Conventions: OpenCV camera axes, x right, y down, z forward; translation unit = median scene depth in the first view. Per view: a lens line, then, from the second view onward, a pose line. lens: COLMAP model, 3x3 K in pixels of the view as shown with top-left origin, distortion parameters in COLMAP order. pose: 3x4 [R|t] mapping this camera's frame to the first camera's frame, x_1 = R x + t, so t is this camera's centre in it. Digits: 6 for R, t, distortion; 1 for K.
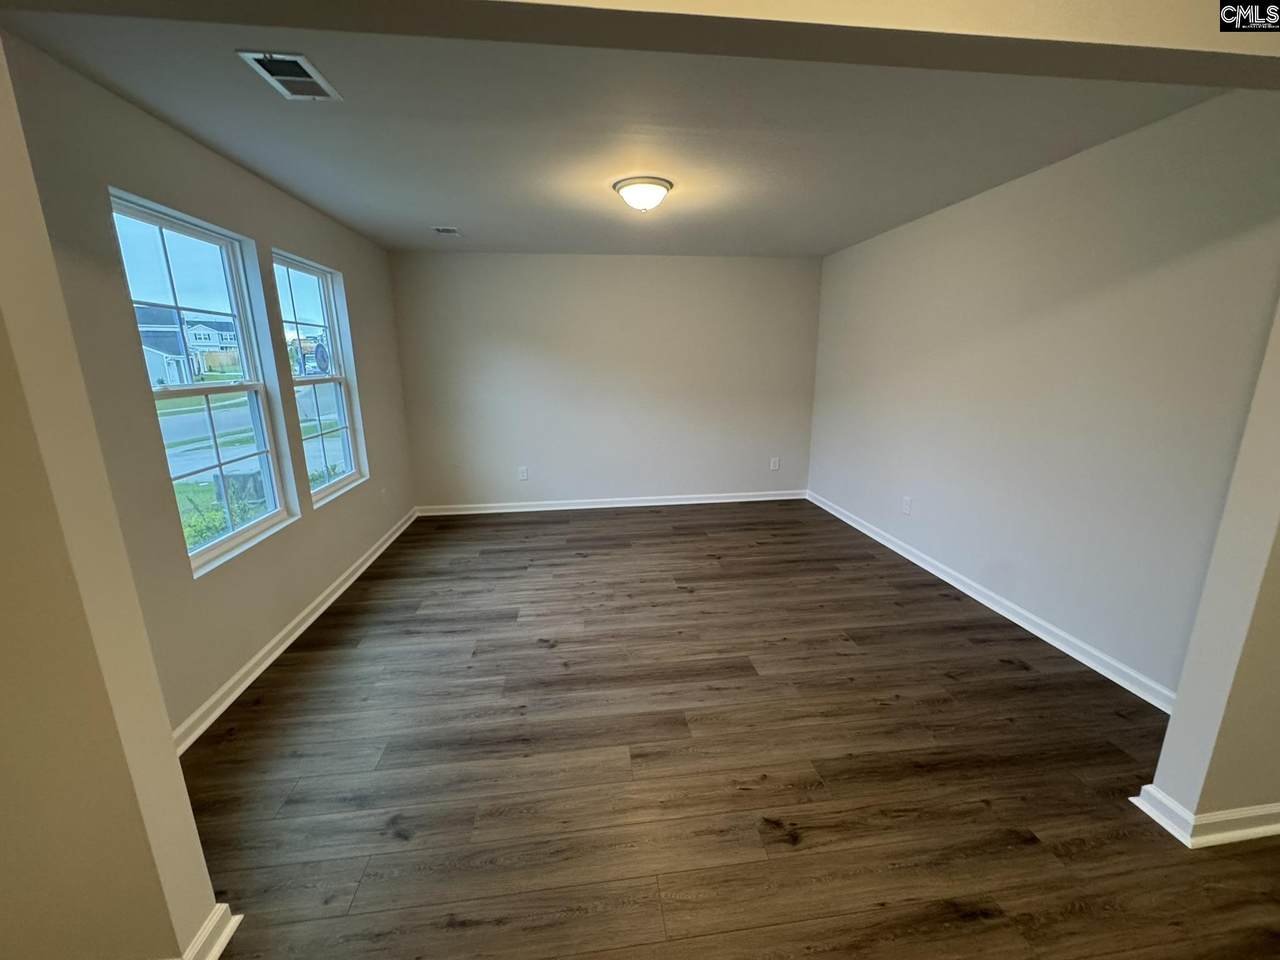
lens RADIAL K [[509.6, 0, 641.7], [0, 509.6, 480.4], [0, 0, 1]] dist [-0.002914, 0.000233]
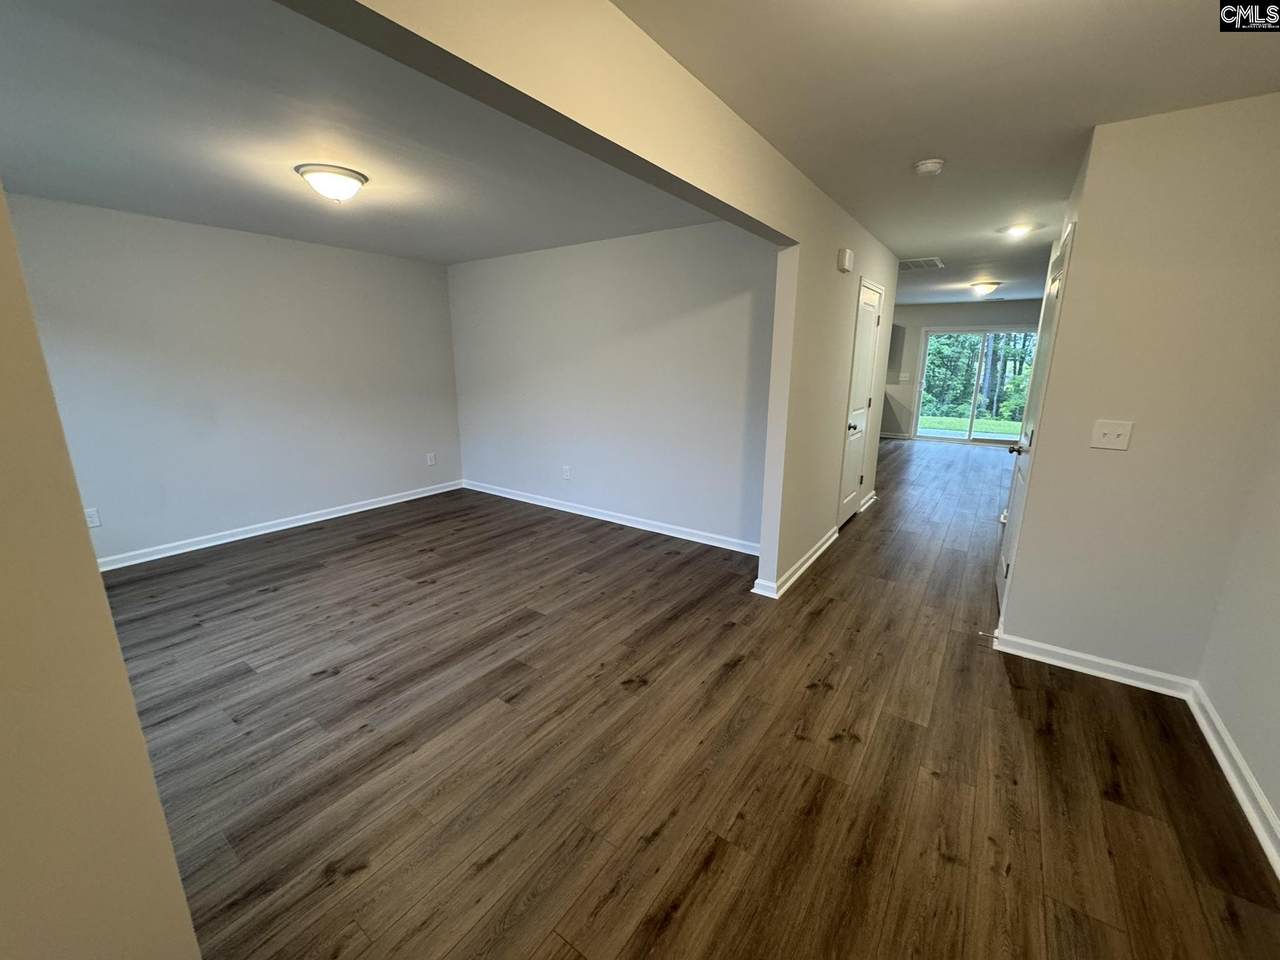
lens RADIAL K [[509.6, 0, 645.2], [0, 509.6, 479.3], [0, 0, 1]] dist [-0.002914, 0.000233]
pose [[0.673236, -0.158921, 0.722148, -0.391859], [0.159363, 0.984864, 0.068167, 0.014309], [-0.722051, 0.069191, 0.688371, -0.035165]]
